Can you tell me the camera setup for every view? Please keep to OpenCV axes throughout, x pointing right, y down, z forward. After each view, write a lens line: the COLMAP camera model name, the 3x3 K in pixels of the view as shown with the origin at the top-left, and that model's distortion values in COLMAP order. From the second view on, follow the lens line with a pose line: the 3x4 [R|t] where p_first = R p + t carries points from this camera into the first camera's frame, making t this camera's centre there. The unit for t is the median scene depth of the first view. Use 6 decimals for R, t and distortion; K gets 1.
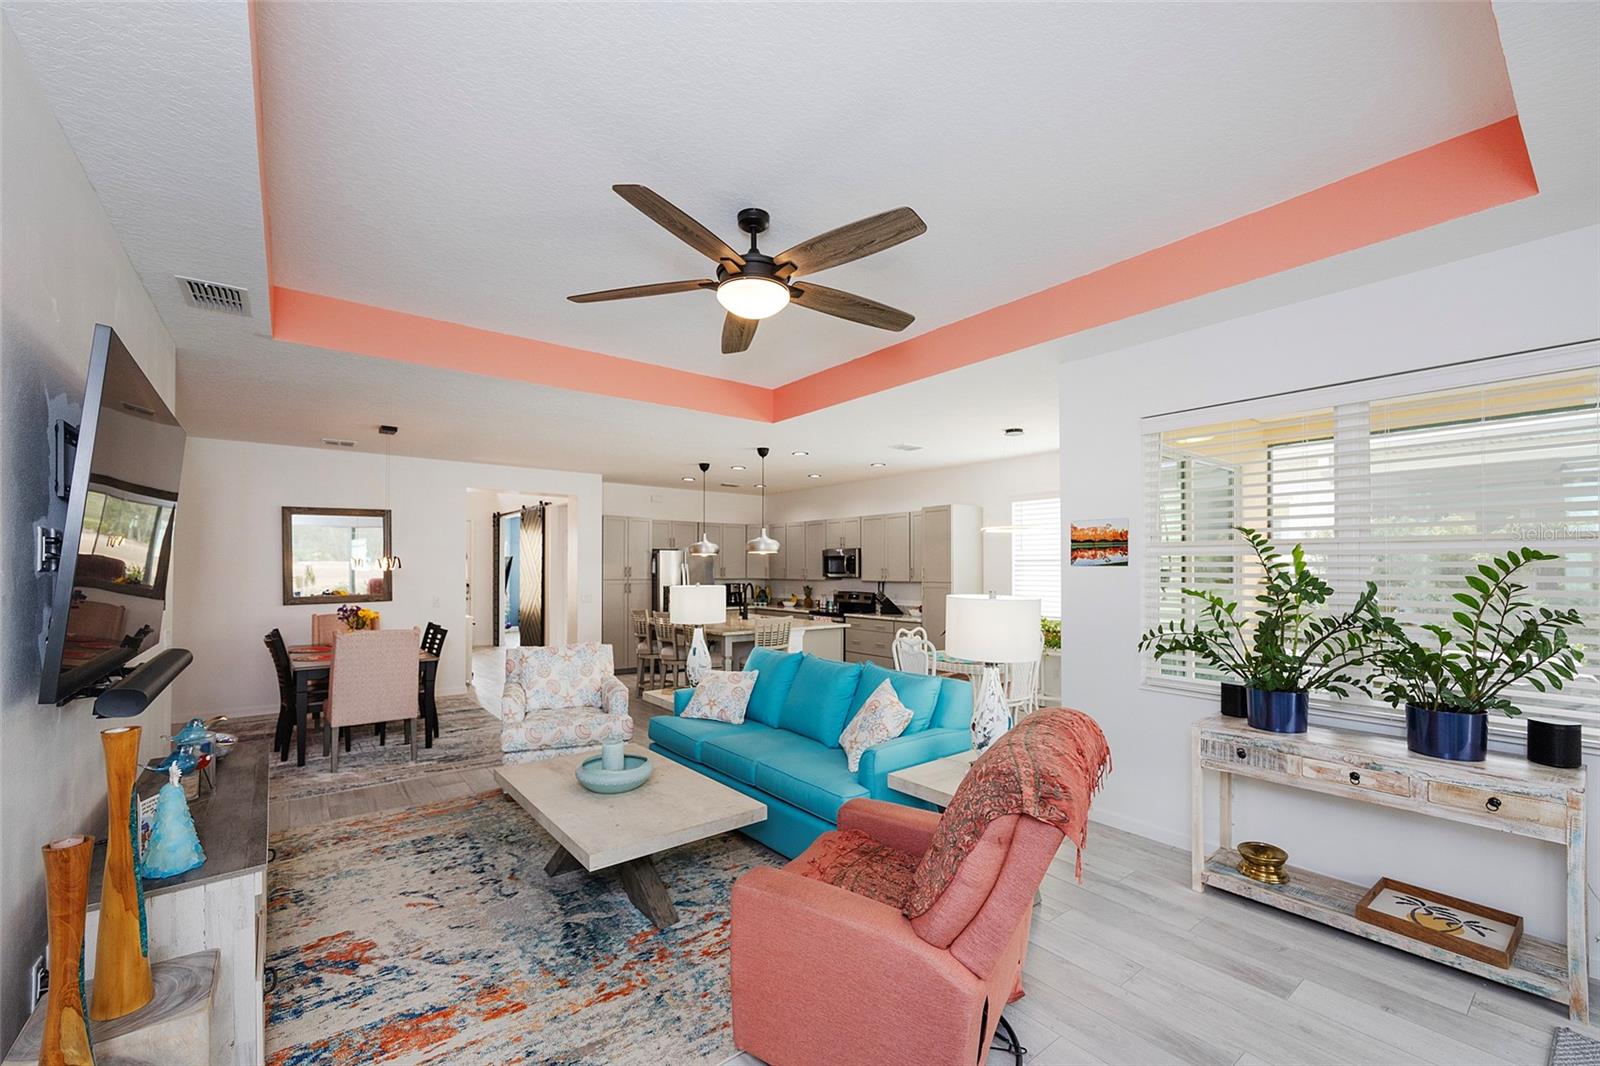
lens RADIAL K [[653.6, 0, 798.7], [0, 653.6, 541.5], [0, 0, 1]] dist [-0.006555, 0.001596]
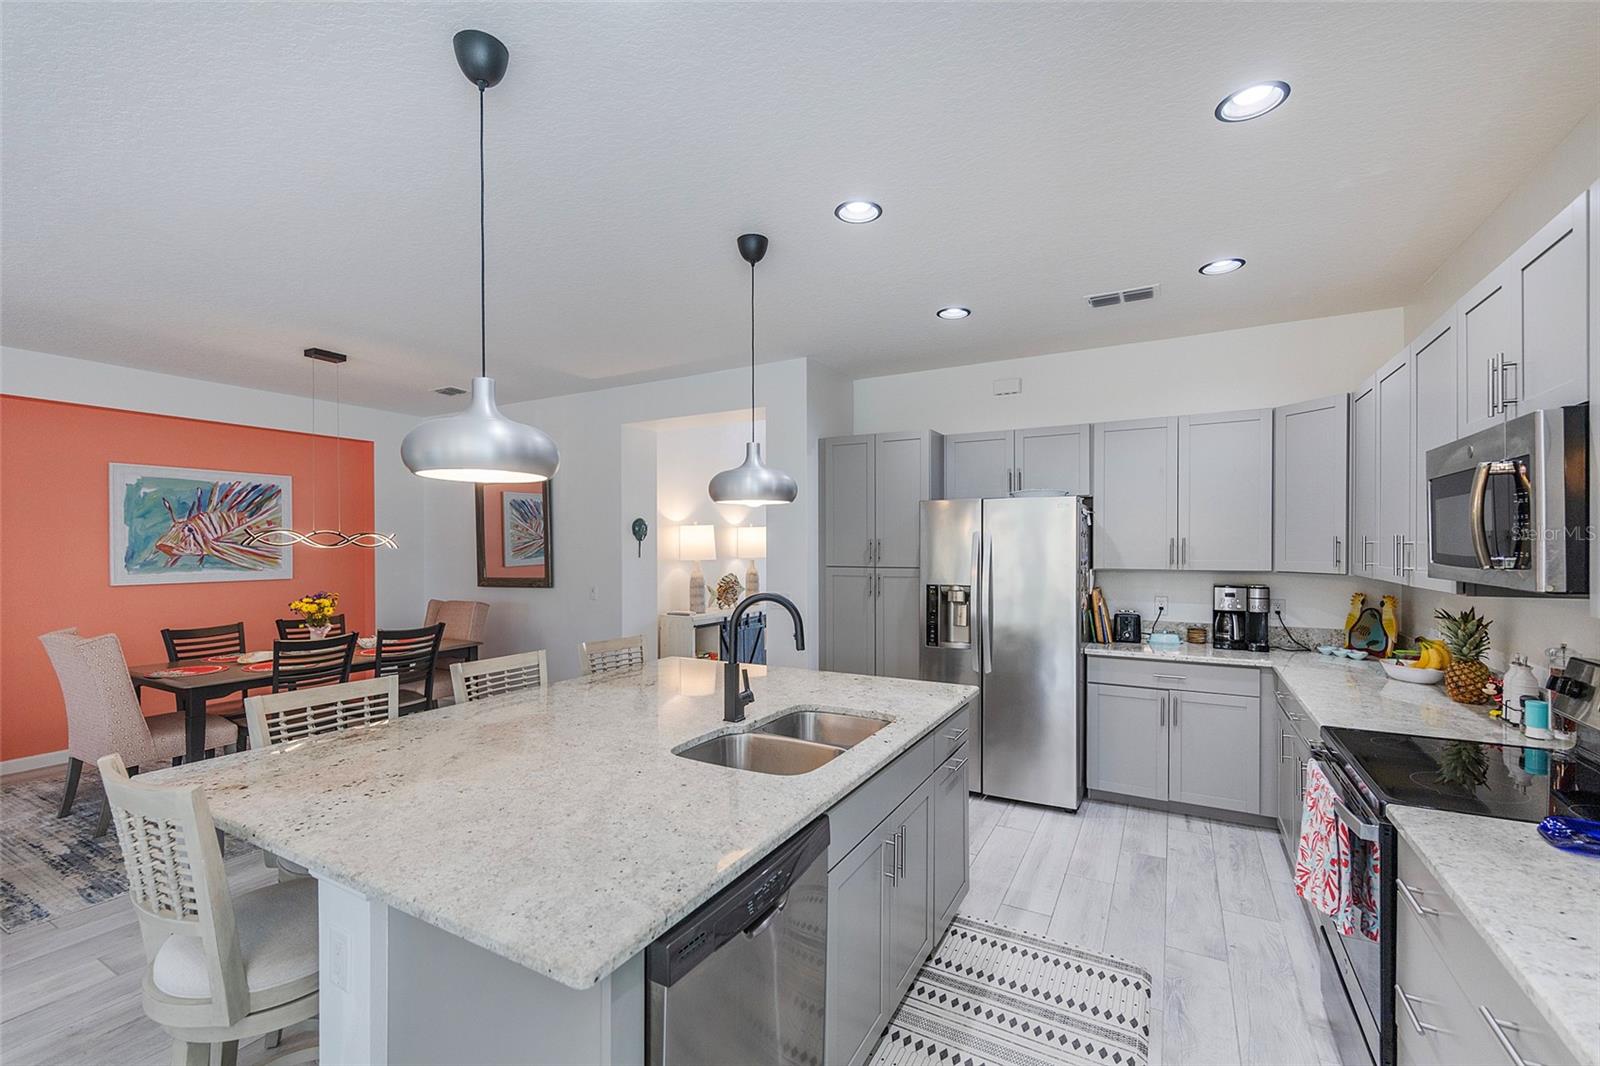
lens RADIAL K [[672.1, 0, 795.8], [0, 672.1, 549.5], [0, 0, 1]] dist [-0.000071, 0.000590]
pose [[0.391608, 0.002628, -0.920128, 0.208451], [0.041230, 0.998941, 0.020401, 0.042327], [0.919208, -0.045926, 0.391085, 0.965565]]
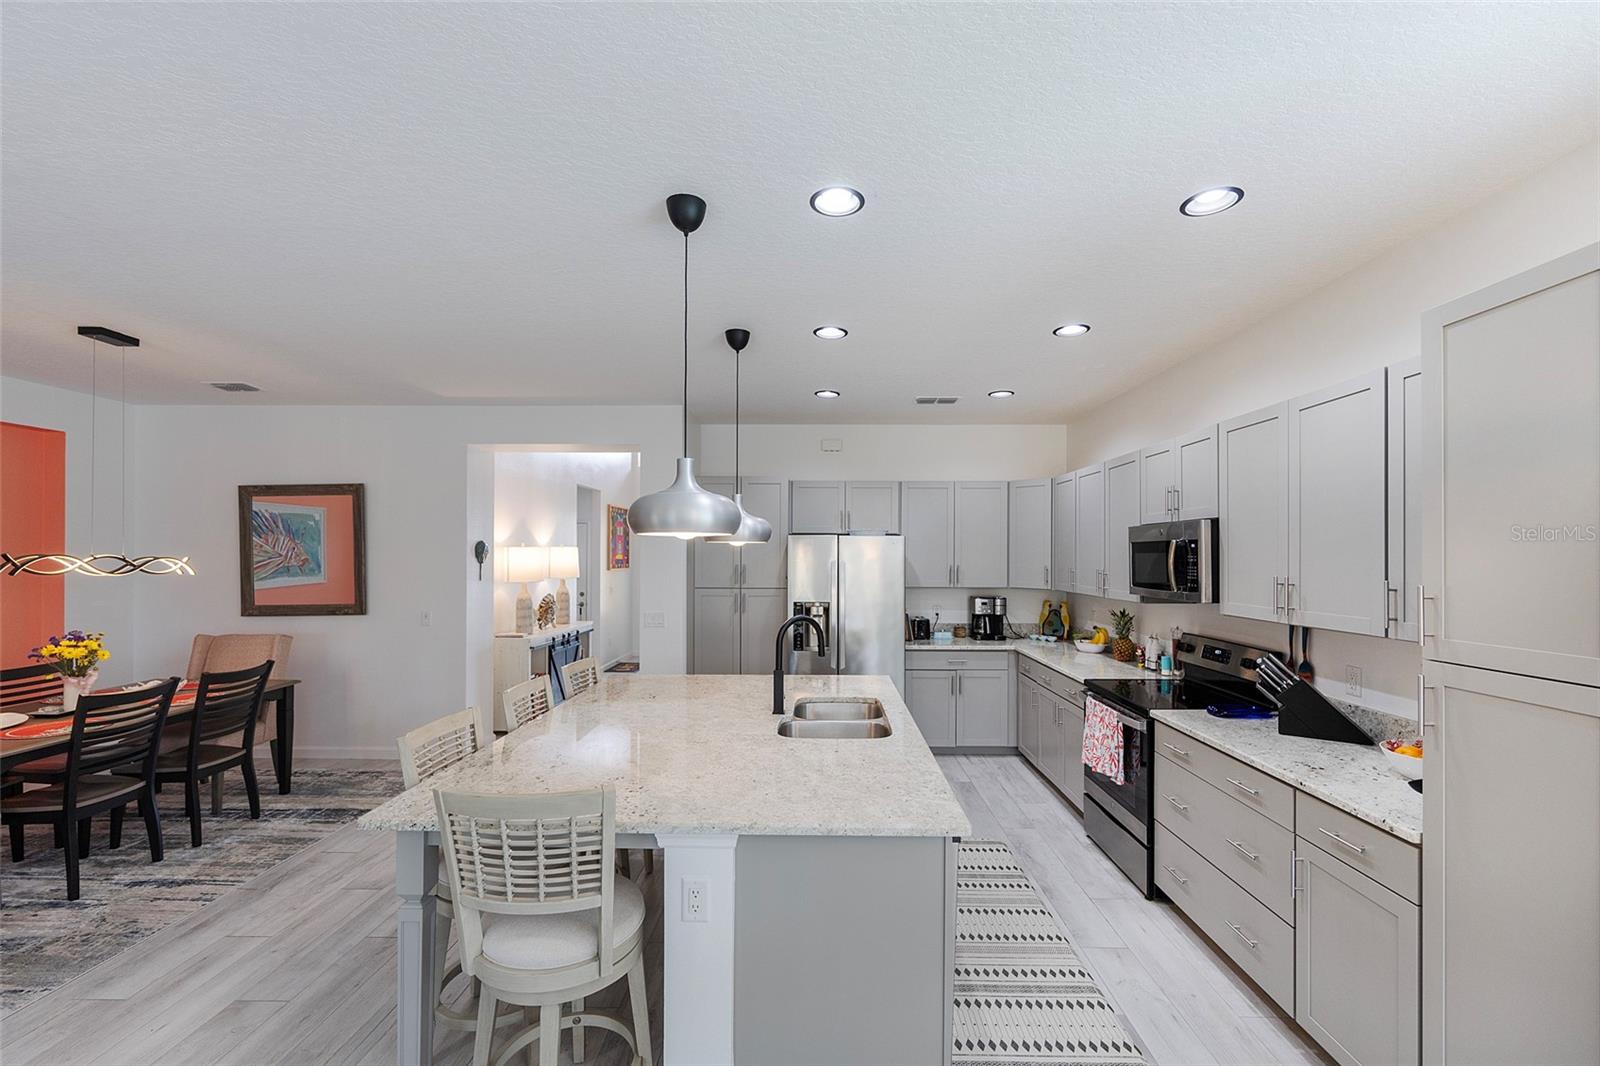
lens RADIAL K [[653.6, 0, 812.9], [0, 653.6, 554.7], [0, 0, 1]] dist [-0.006555, 0.001596]
pose [[0.783757, -0.001208, -0.621066, 0.175483], [0.024102, 0.999304, 0.028472, 0.018531], [0.620599, -0.037284, 0.783241, 0.759658]]
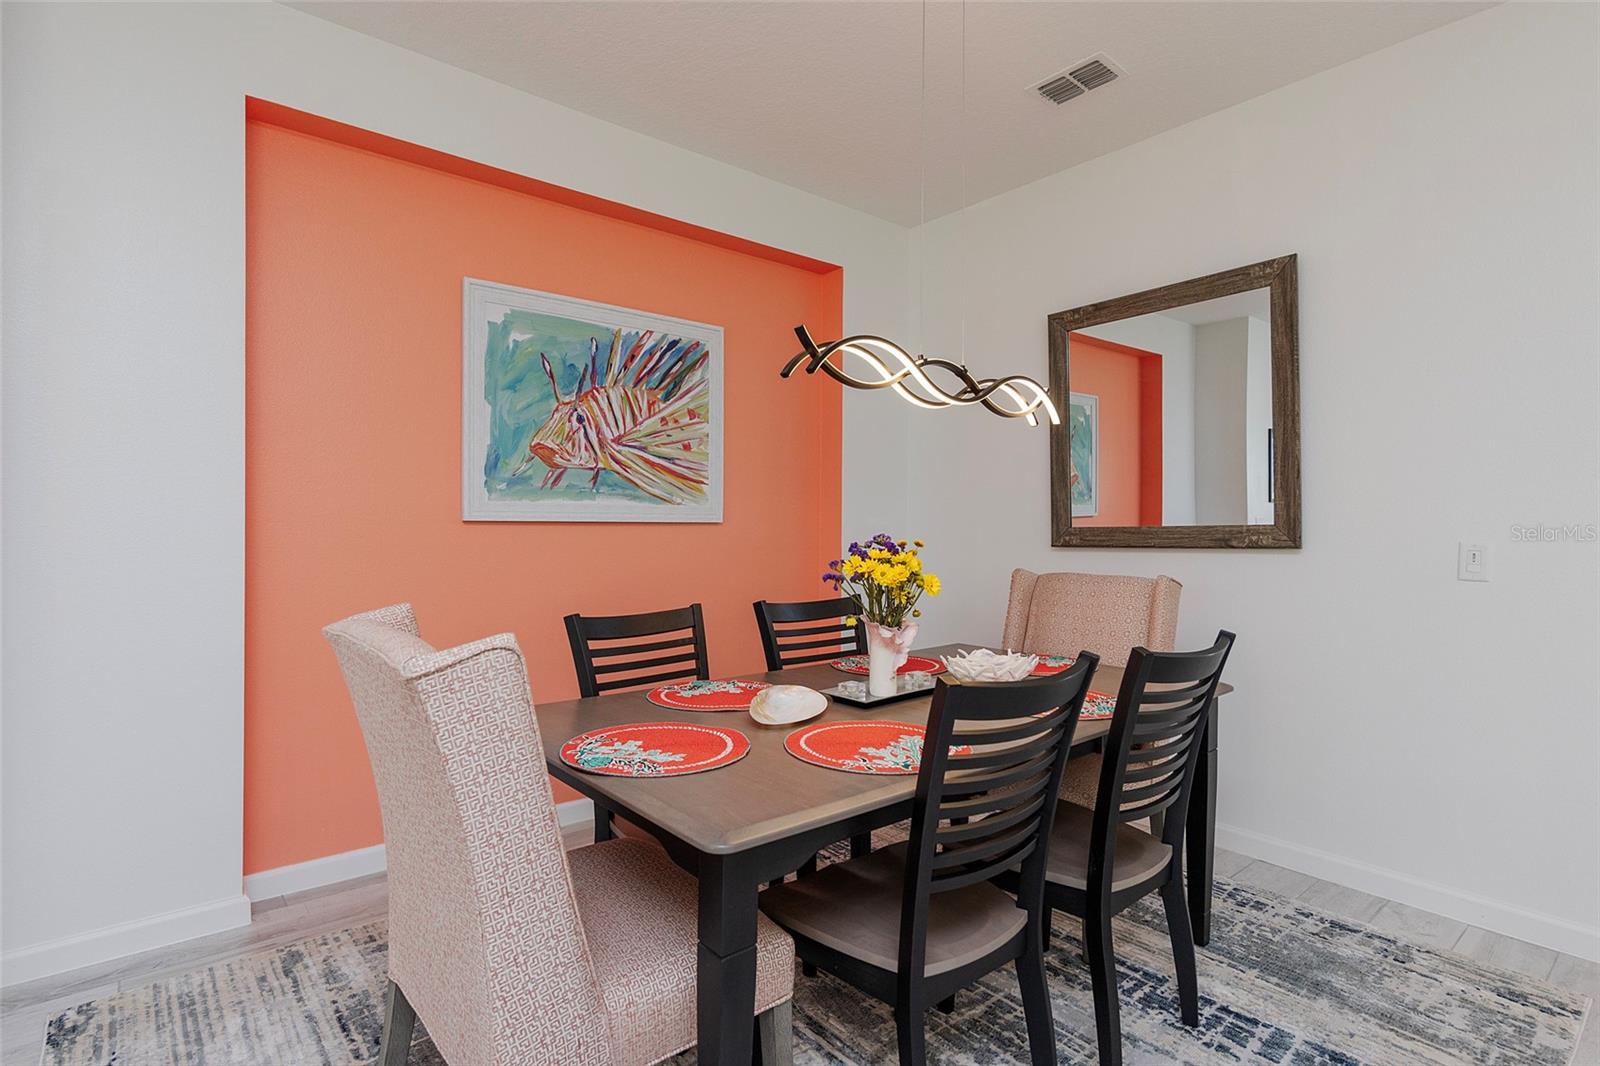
lens RADIAL K [[780.2, 0, 785.3], [0, 780.2, 530.6], [0, 0, 1]] dist [-0.003736, -0.000490]
pose [[0.025746, 0.004365, -0.999659, -0.274357], [0.033987, 0.999409, 0.005239, 0.072667], [0.999091, -0.034111, 0.025582, 0.751958]]
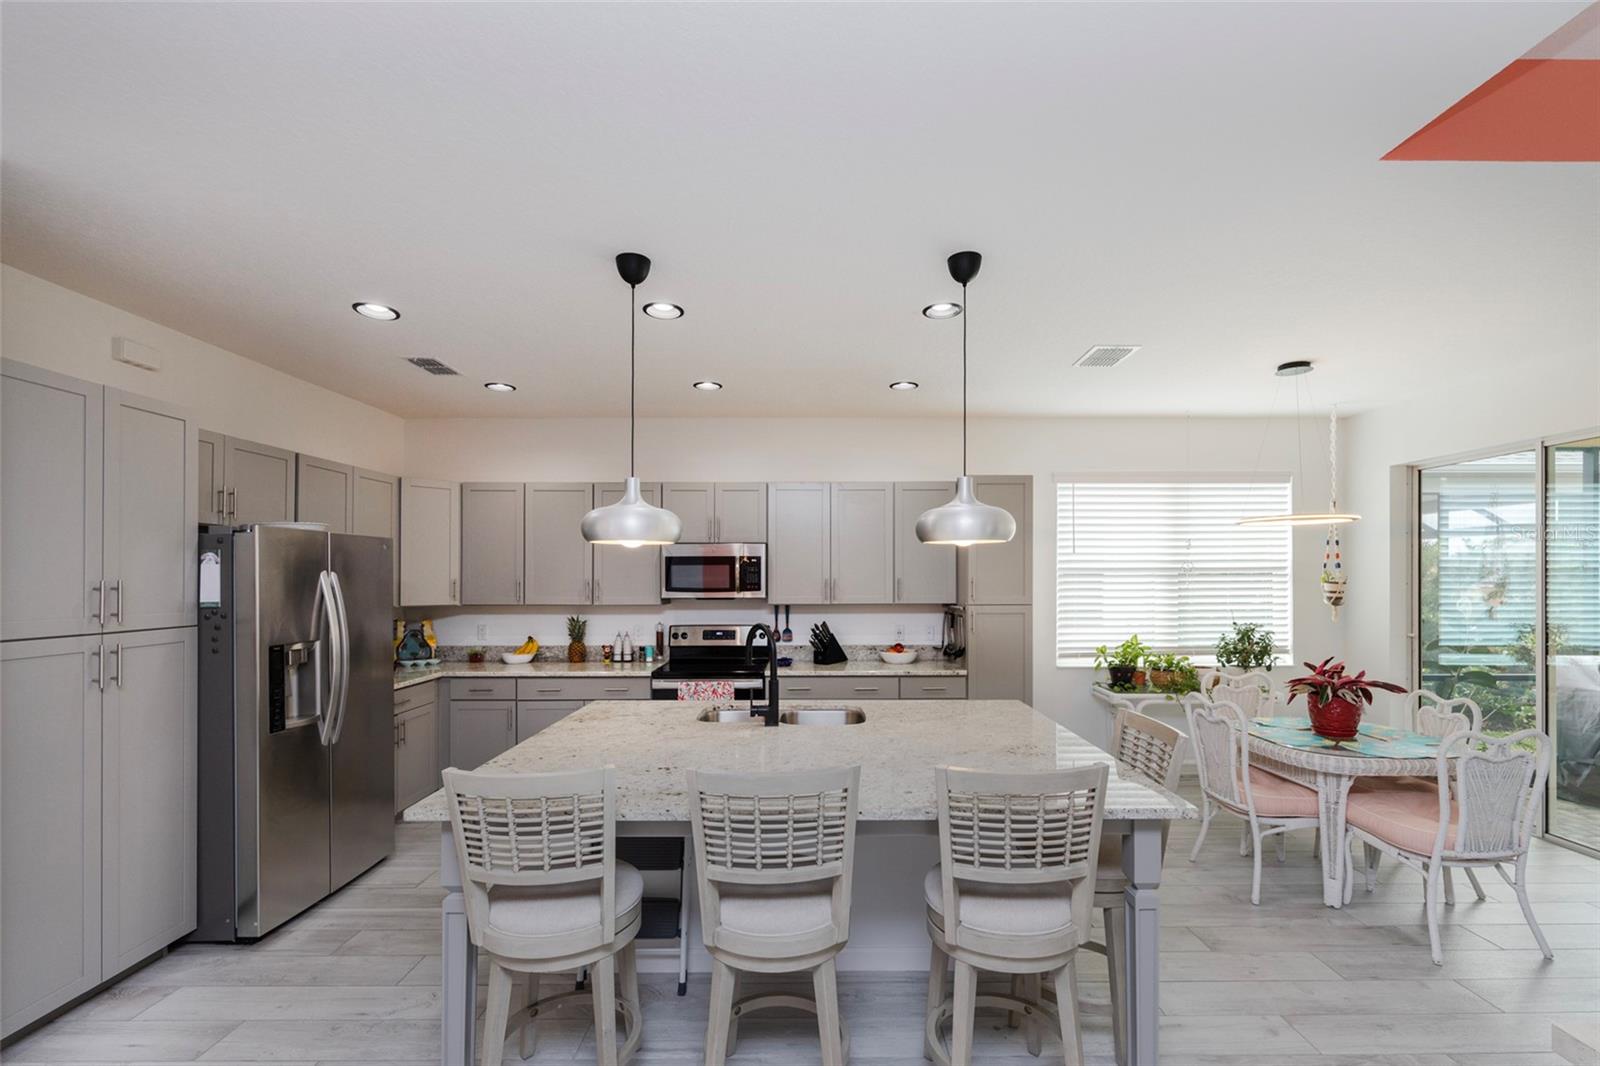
lens RADIAL K [[672.1, 0, 813.1], [0, 672.1, 571.1], [0, 0, 1]] dist [-0.000071, 0.000590]
pose [[0.604924, 0.003410, 0.796276, -0.391449], [-0.031988, 0.999288, 0.020022, 0.026274], [-0.795640, -0.037583, 0.604602, 0.803182]]
